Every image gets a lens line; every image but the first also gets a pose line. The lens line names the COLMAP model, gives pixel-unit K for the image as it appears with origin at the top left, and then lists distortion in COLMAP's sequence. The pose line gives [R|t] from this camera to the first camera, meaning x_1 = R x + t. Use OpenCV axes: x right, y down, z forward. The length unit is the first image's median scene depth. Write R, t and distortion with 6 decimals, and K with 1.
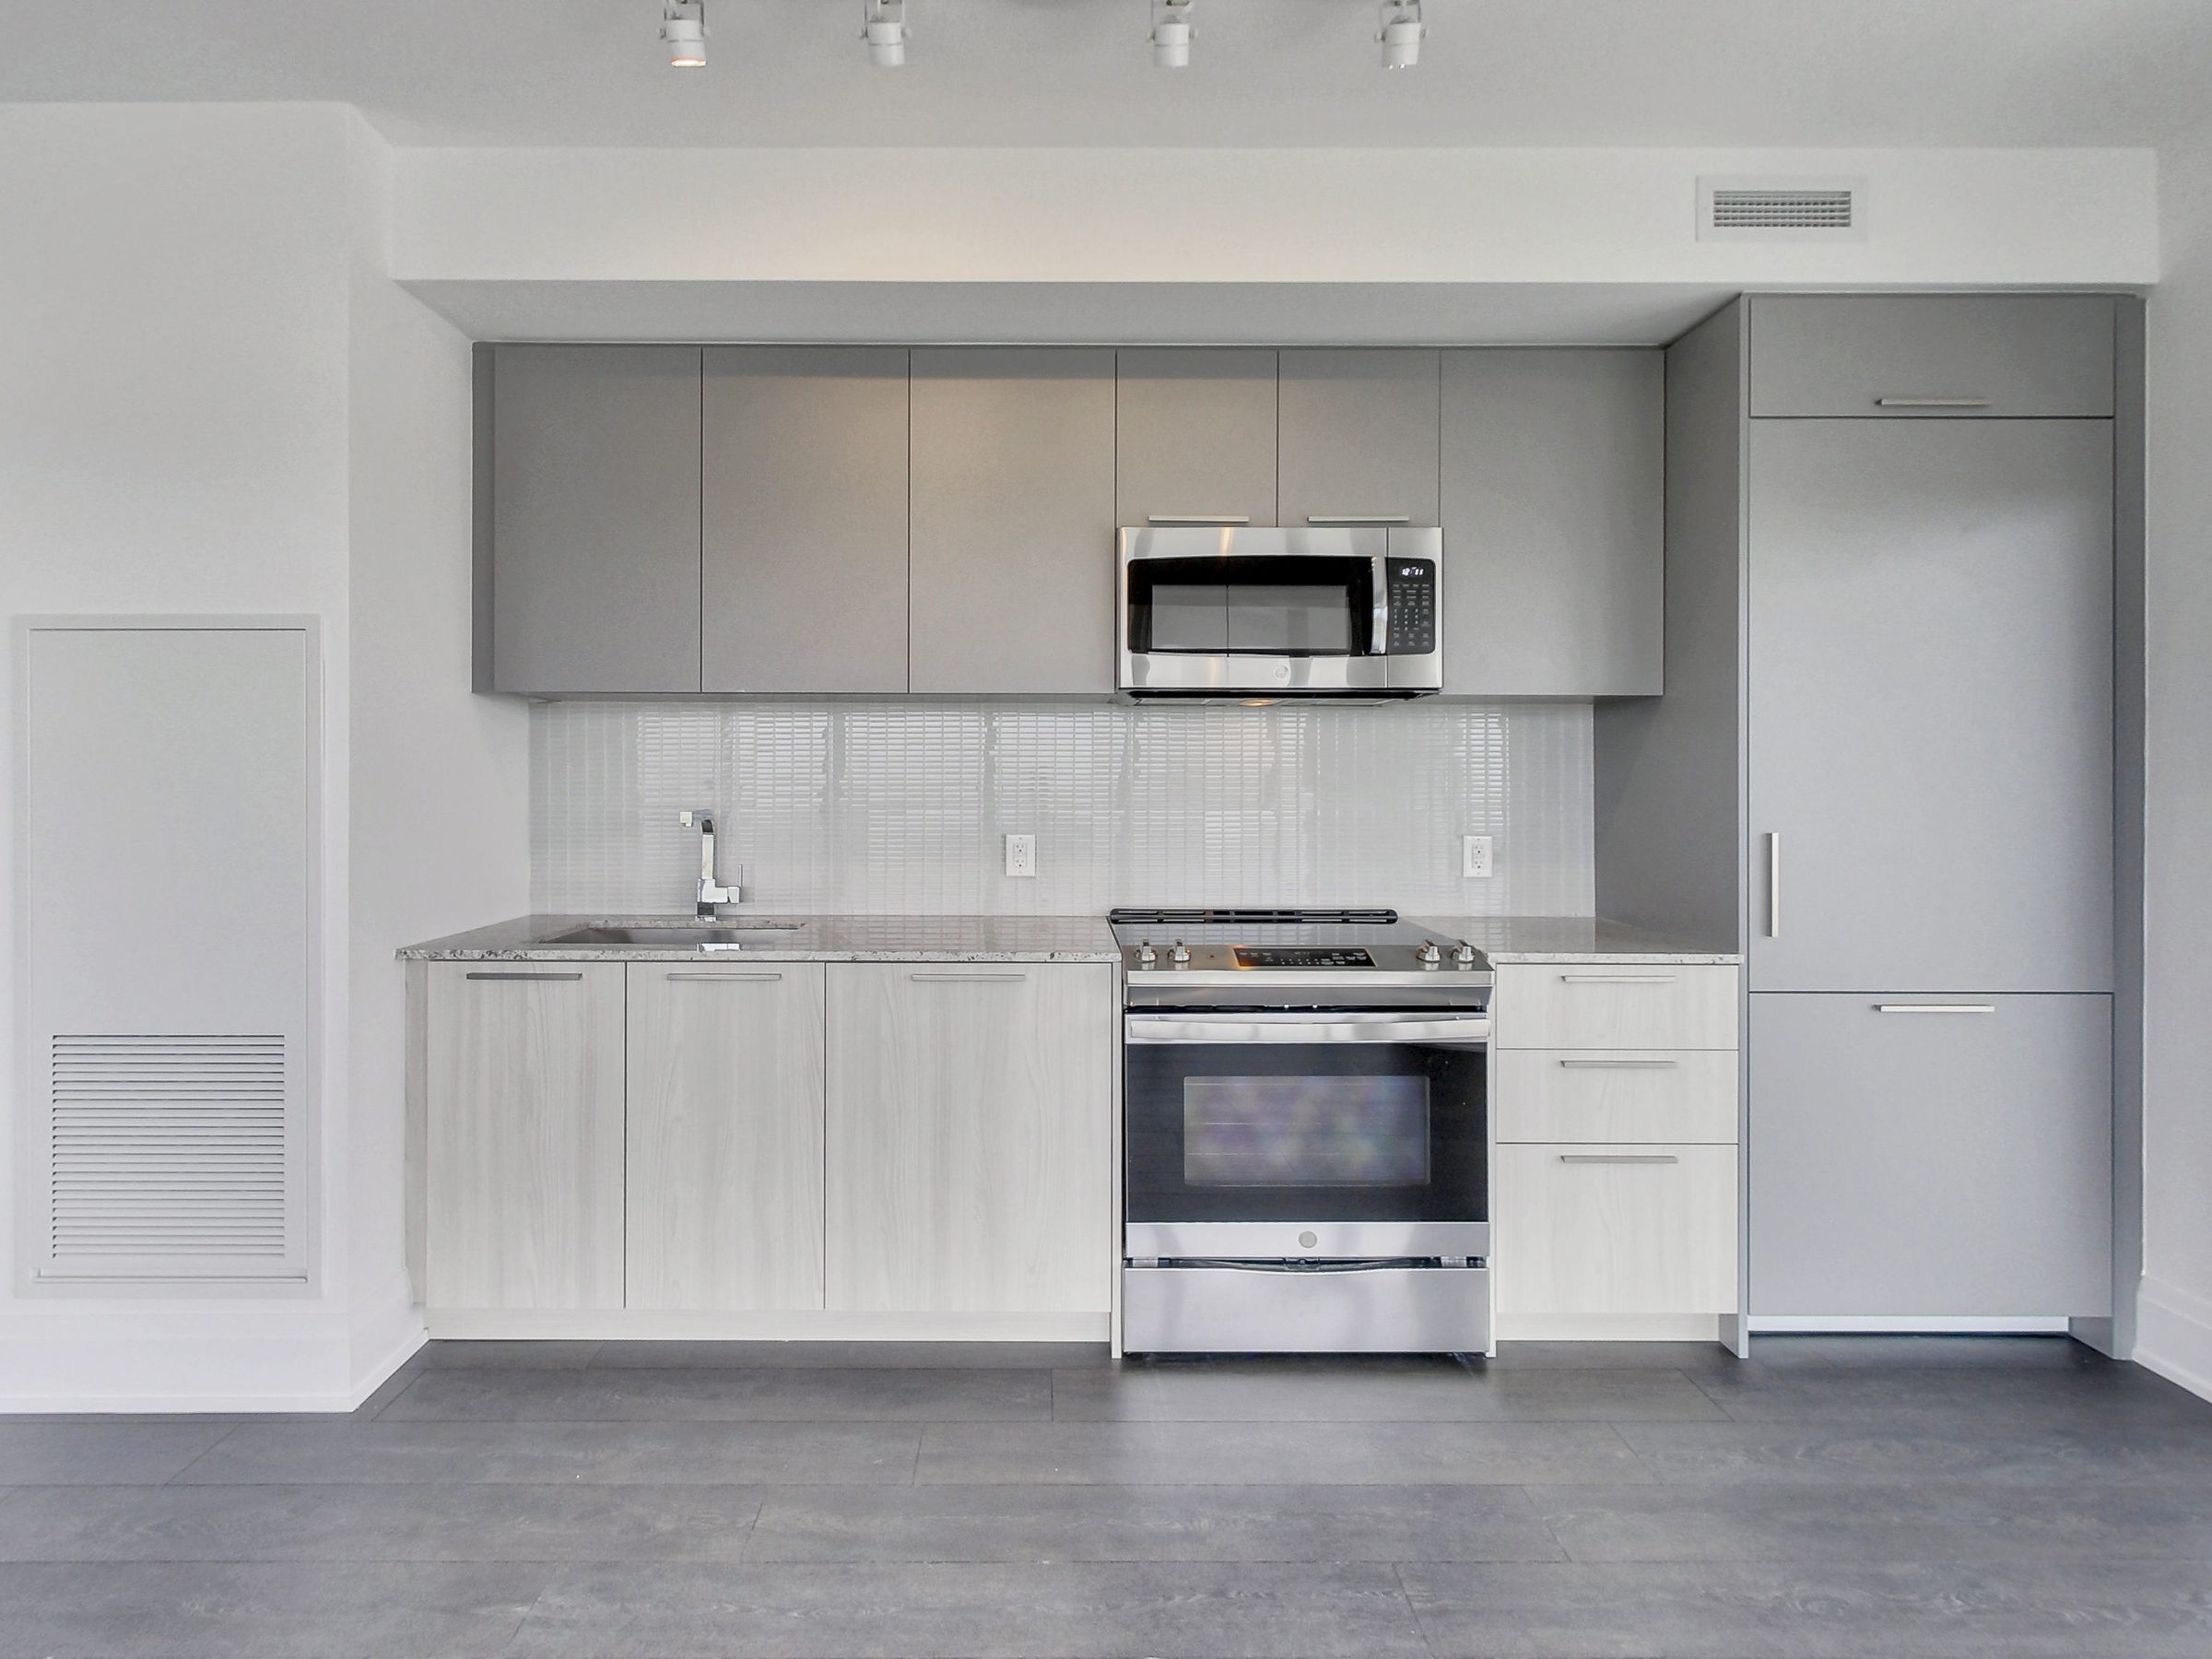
lens RADIAL K [[969.2, 0, 1095.0], [0, 969.2, 780.4], [0, 0, 1]] dist [-0.001493, -0.000525]
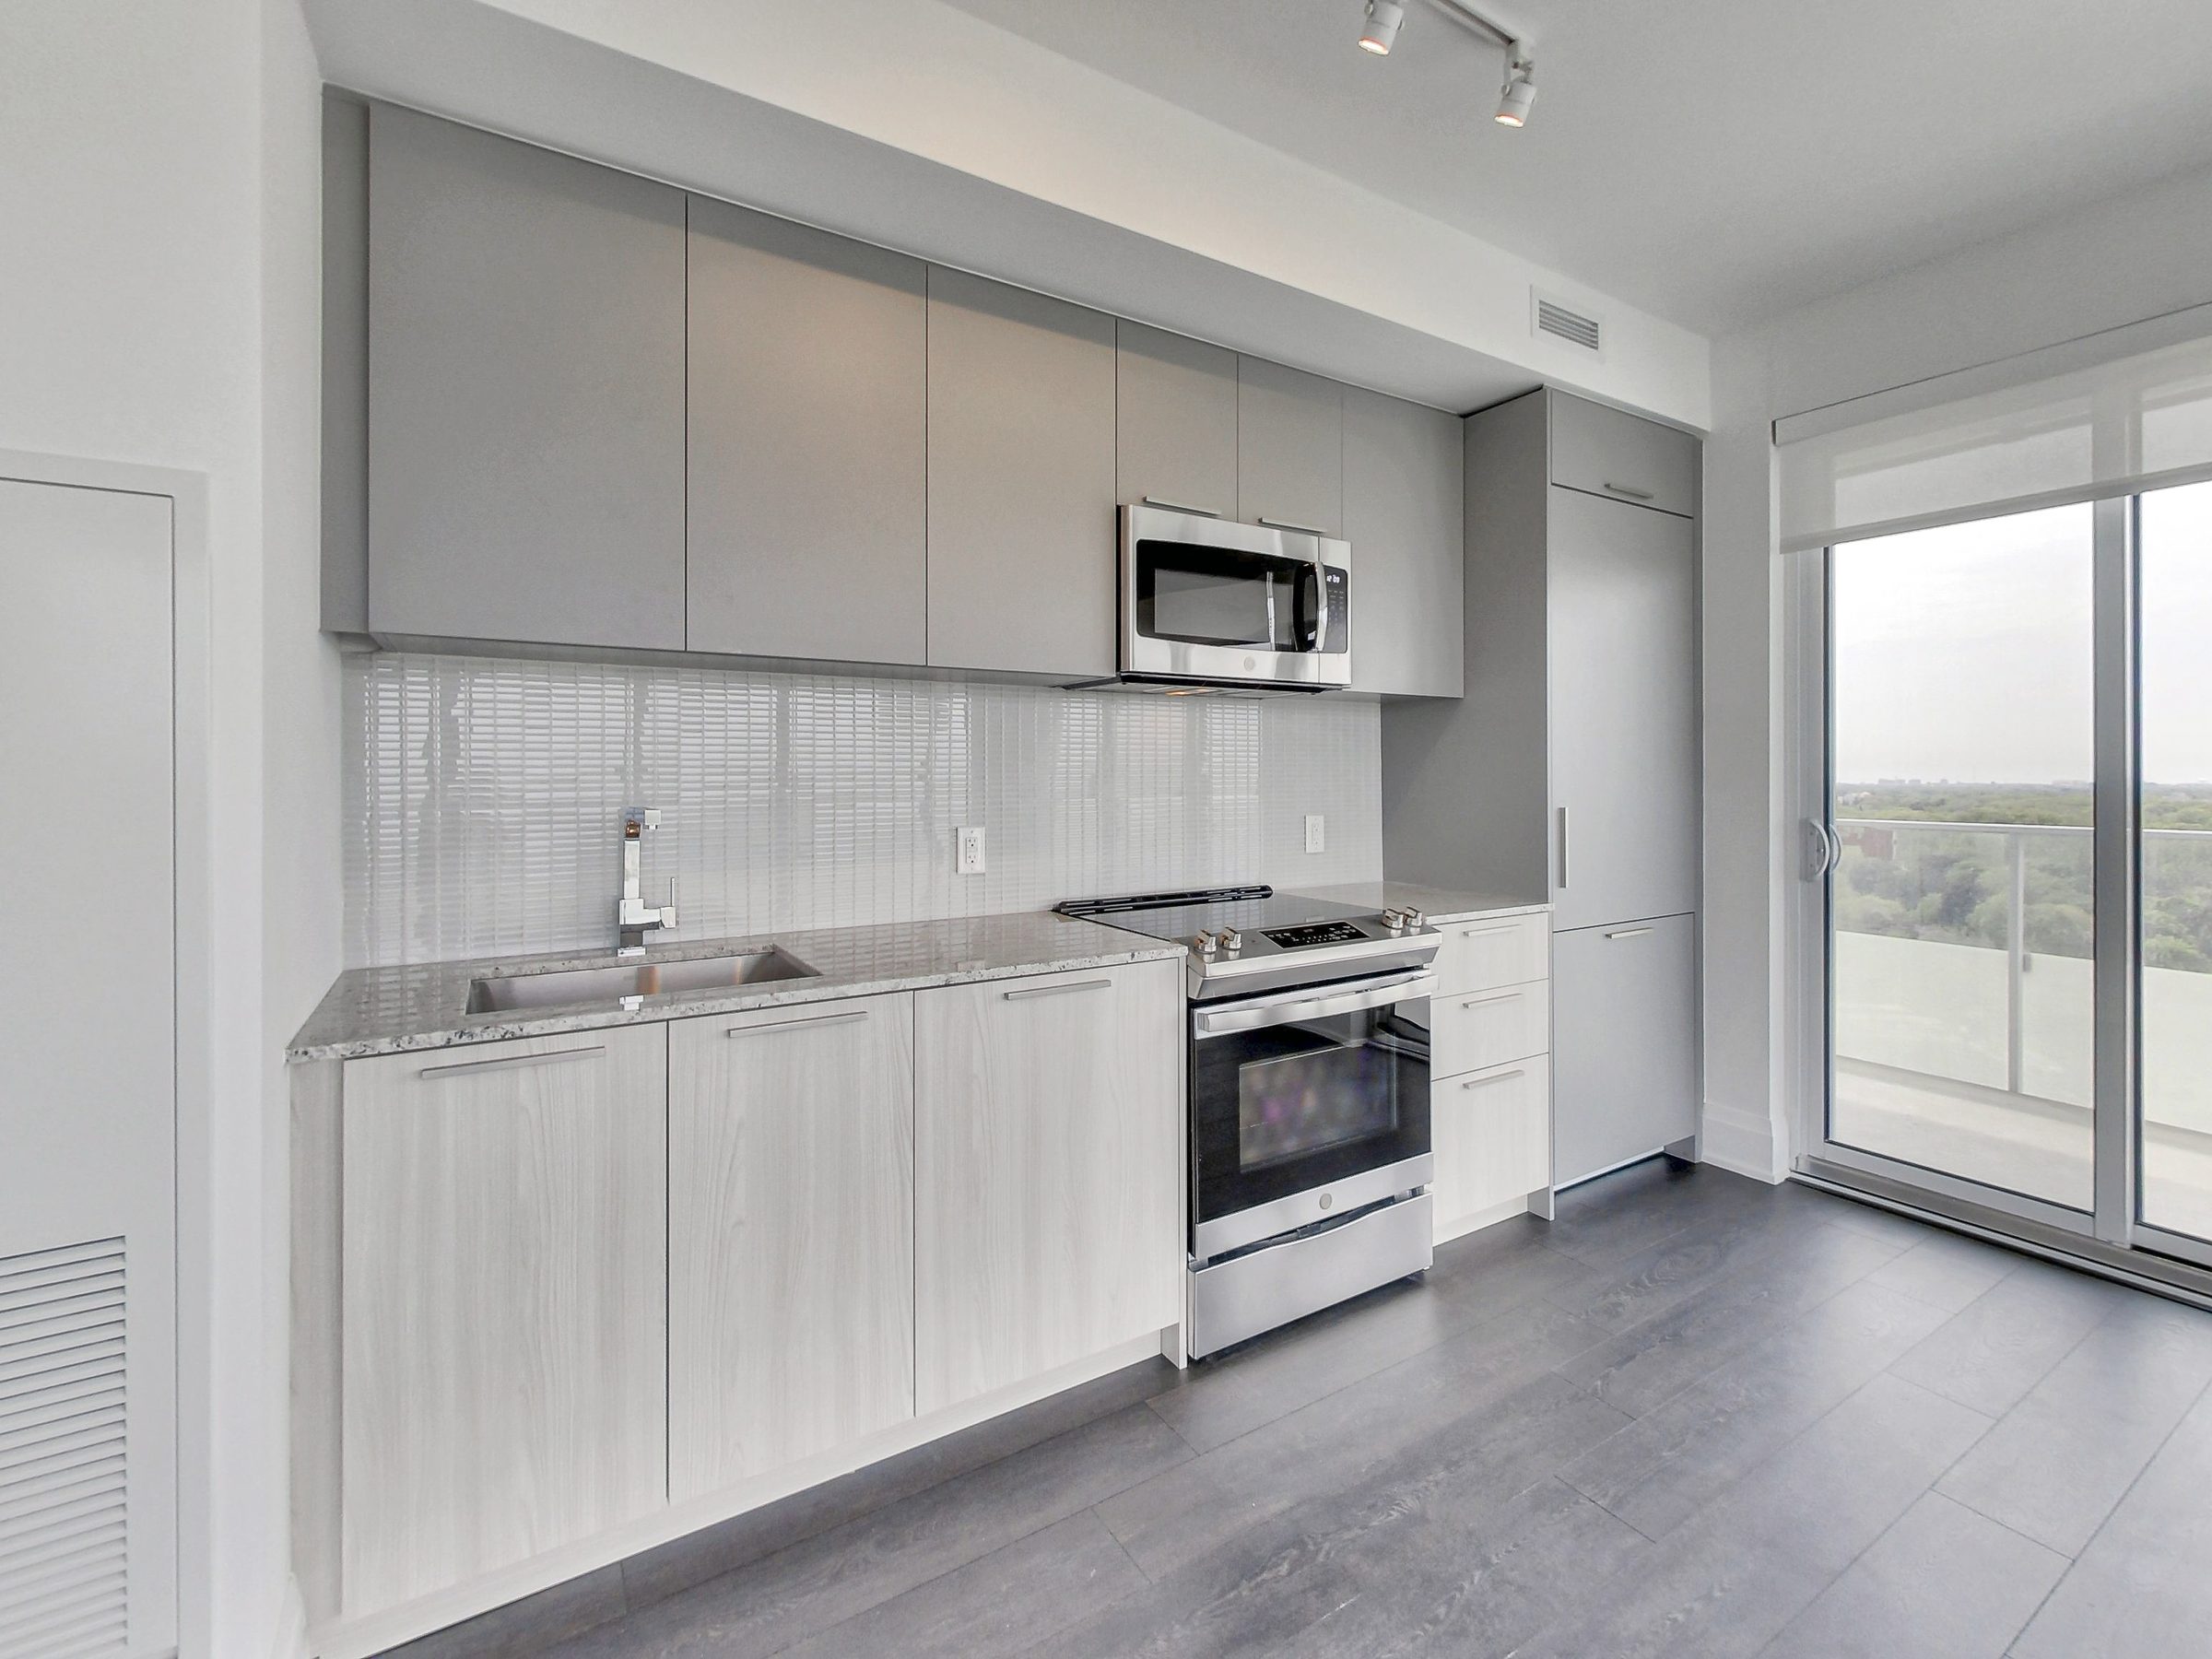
lens RADIAL K [[916.1, 0, 1106.1], [0, 916.1, 771.4], [0, 0, 1]] dist [-0.001179, -0.000163]
pose [[0.887778, -0.003484, 0.460259, -0.411747], [0.003279, 0.999994, 0.001245, 0.002735], [-0.460260, 0.000404, 0.887784, 0.203706]]
